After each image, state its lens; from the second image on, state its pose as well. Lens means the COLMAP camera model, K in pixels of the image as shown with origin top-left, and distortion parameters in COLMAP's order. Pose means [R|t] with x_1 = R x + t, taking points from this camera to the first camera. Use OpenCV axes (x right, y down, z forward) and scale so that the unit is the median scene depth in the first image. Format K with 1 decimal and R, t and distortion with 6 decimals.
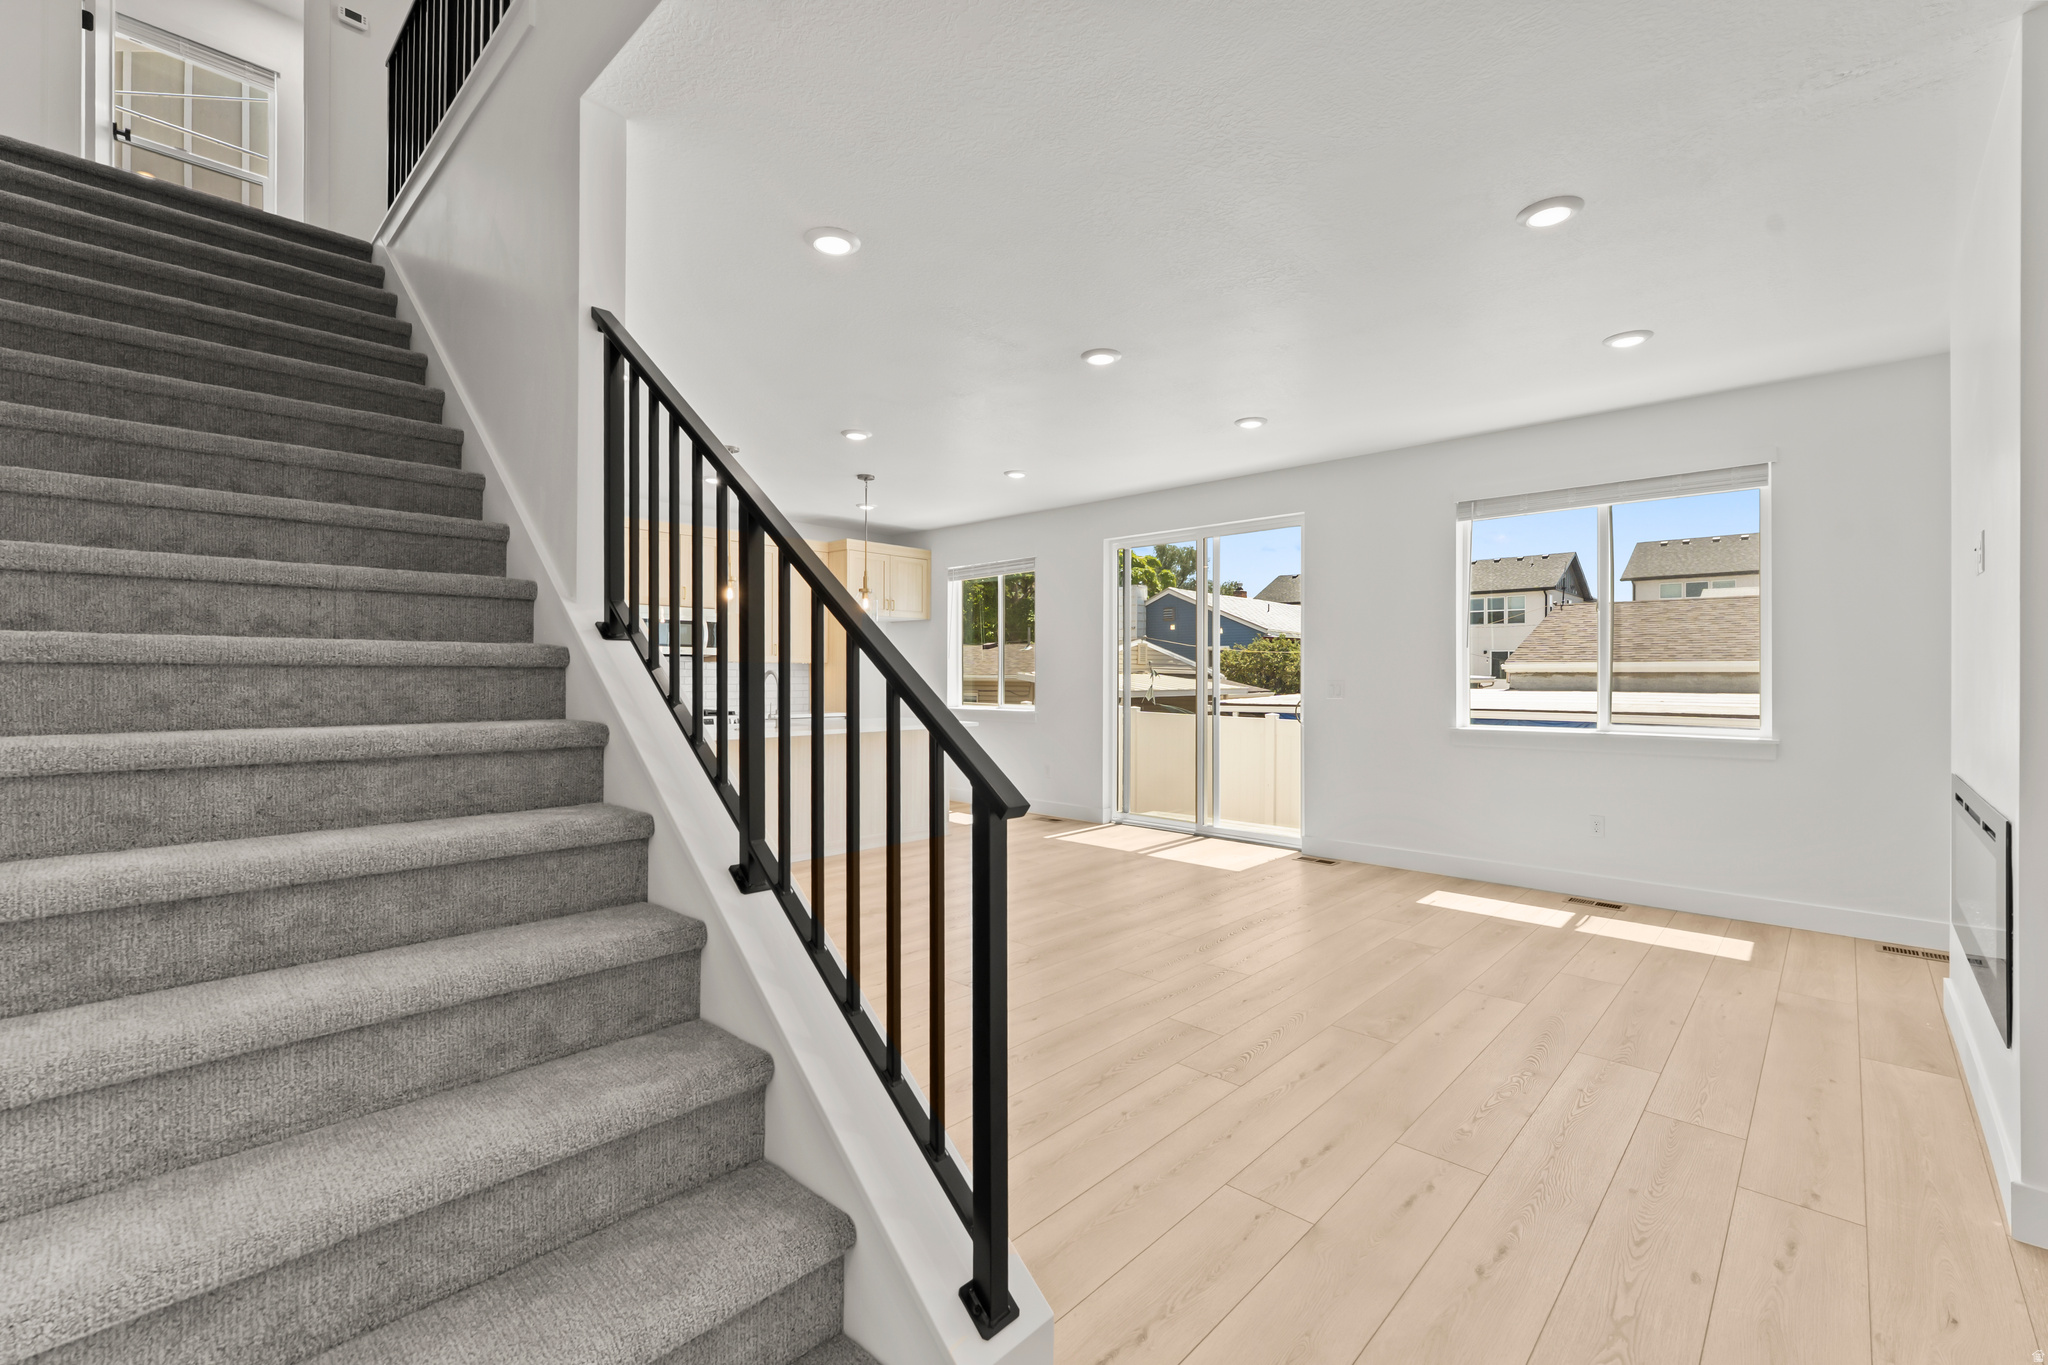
lens RADIAL K [[862.0, 0, 1024.0], [0, 862.0, 682.5], [0, 0, 1]] dist [-0.002113, -0.000914]
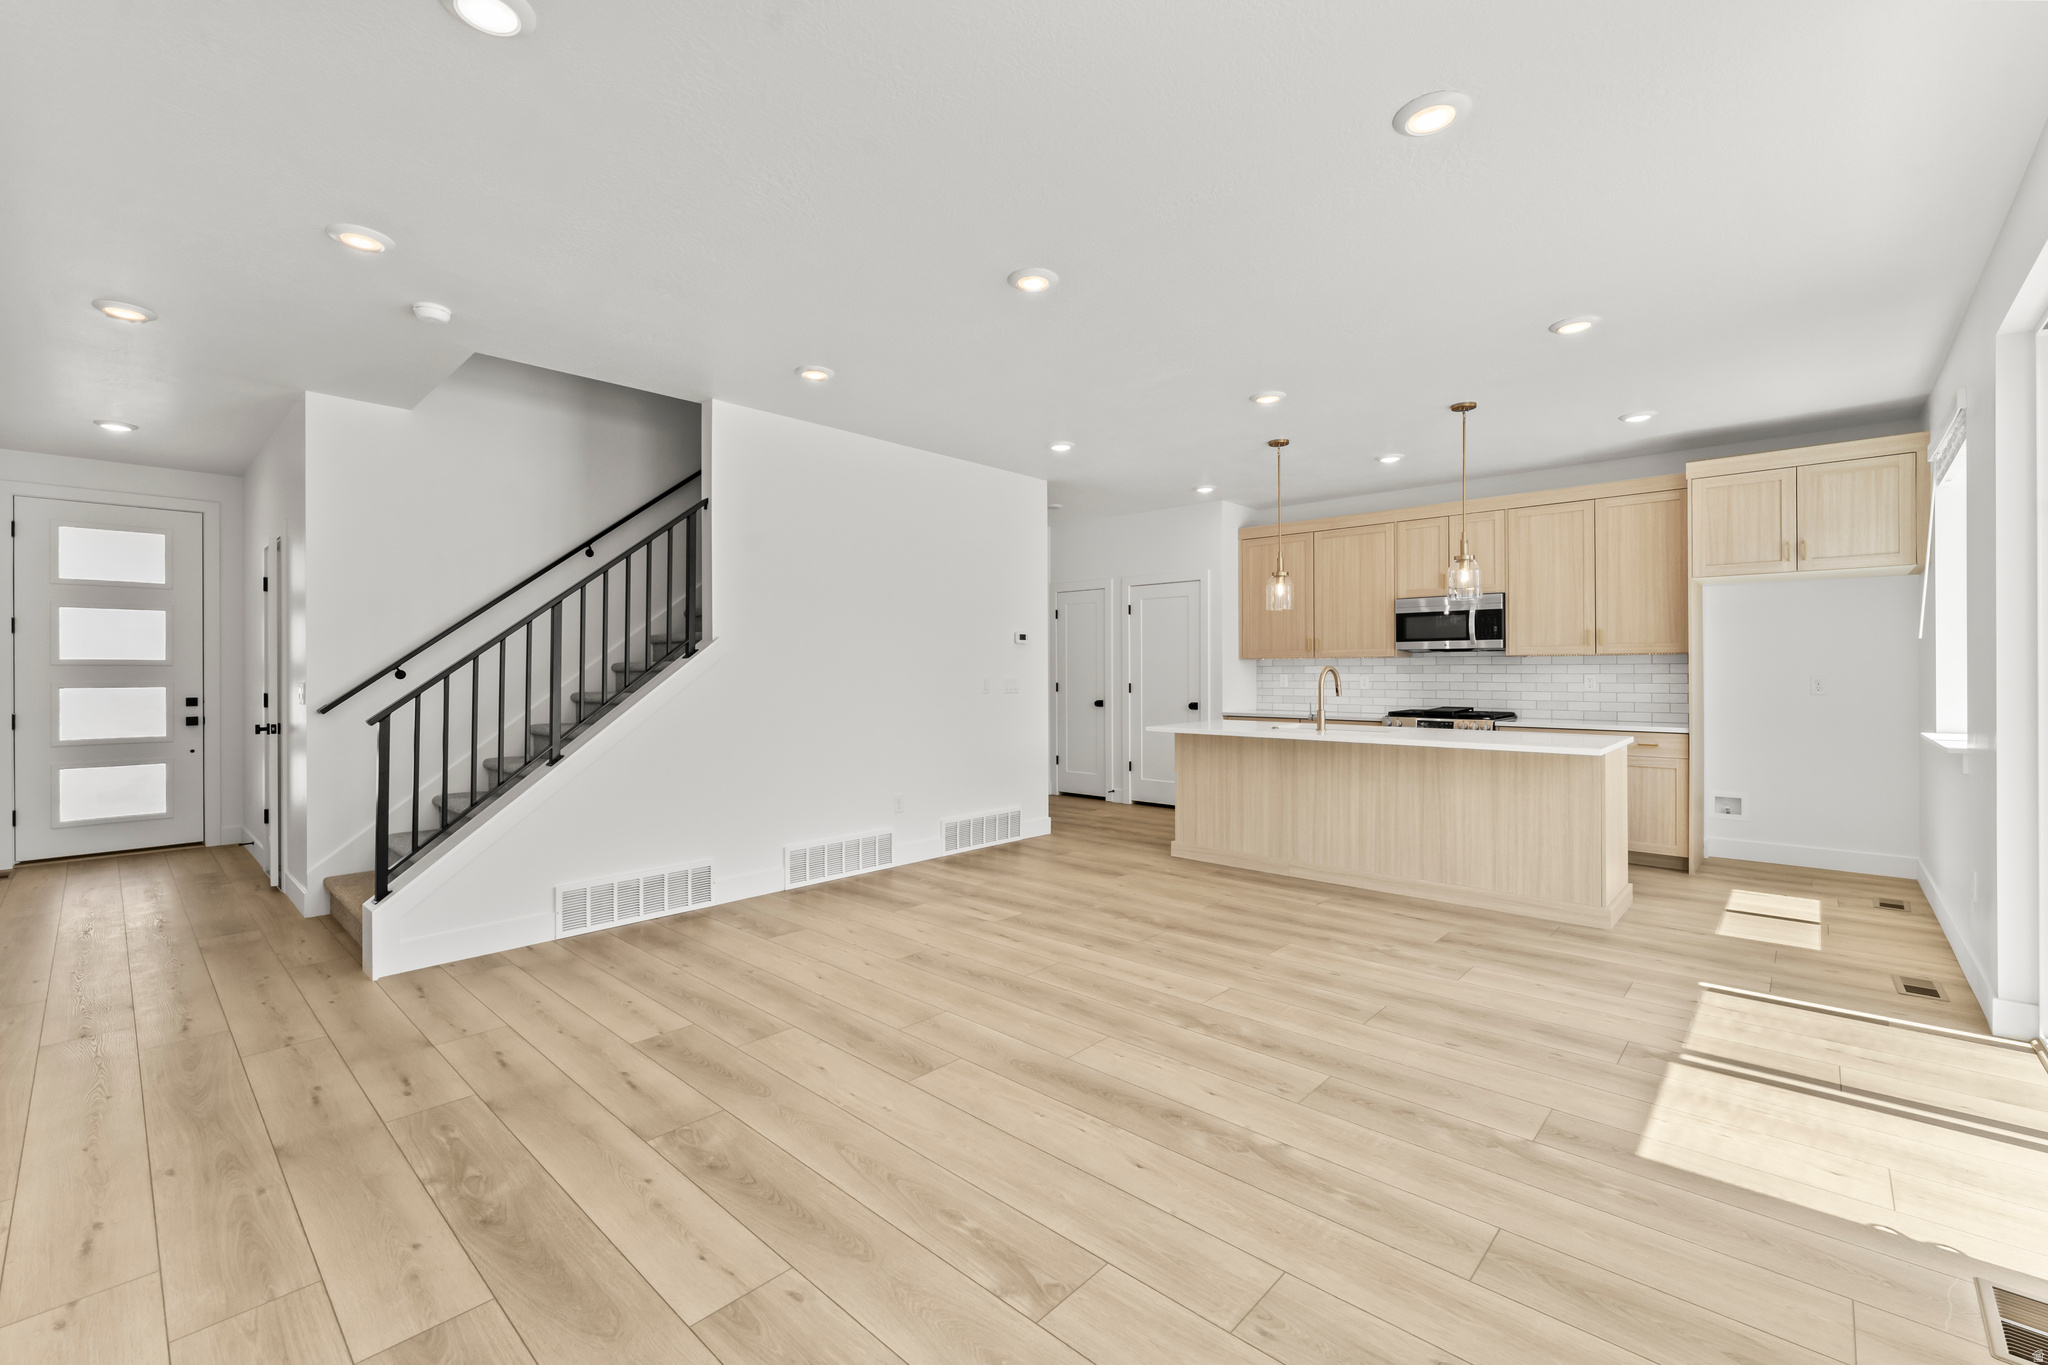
lens RADIAL K [[857.3, 0, 1006.8], [0, 857.3, 680.9], [0, 0, 1]] dist [-0.000739, -0.000342]
pose [[0.005713, 0.004363, -0.999974, 0.609115], [-0.006659, 0.999968, 0.004325, -0.002279], [0.999962, 0.006634, 0.005742, 0.663908]]
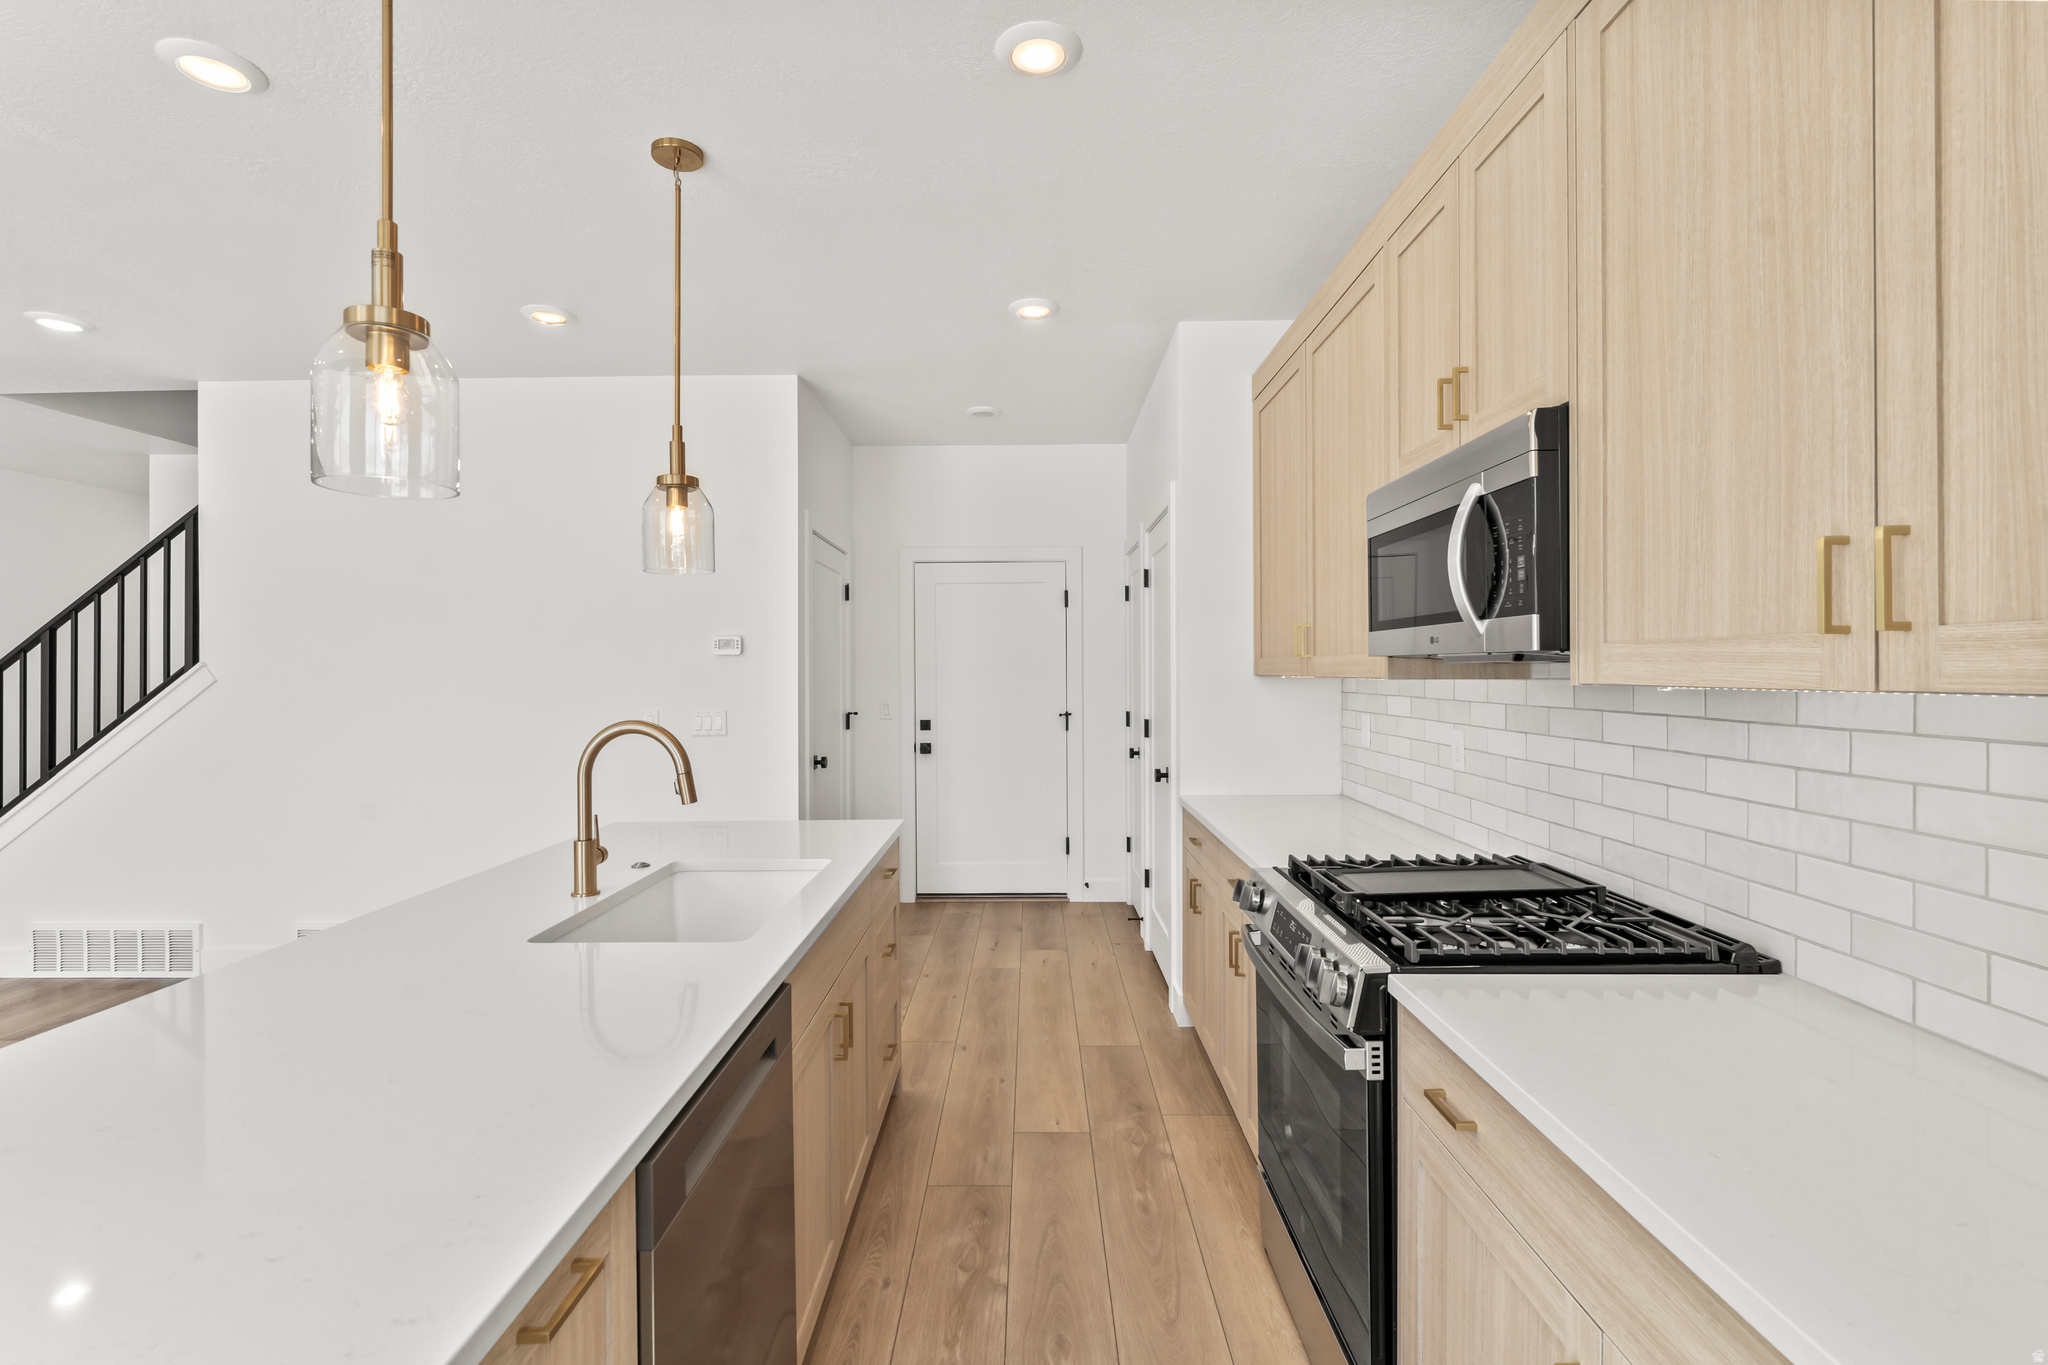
lens RADIAL K [[936.7, 0, 1022.5], [0, 936.7, 672.5], [0, 0, 1]] dist [-0.004070, 0.000019]
pose [[-0.730830, 0.000610, -0.682559, -0.178959], [0.003234, 0.999991, -0.002570, -0.035695], [0.682552, -0.004086, -0.730826, 1.375299]]
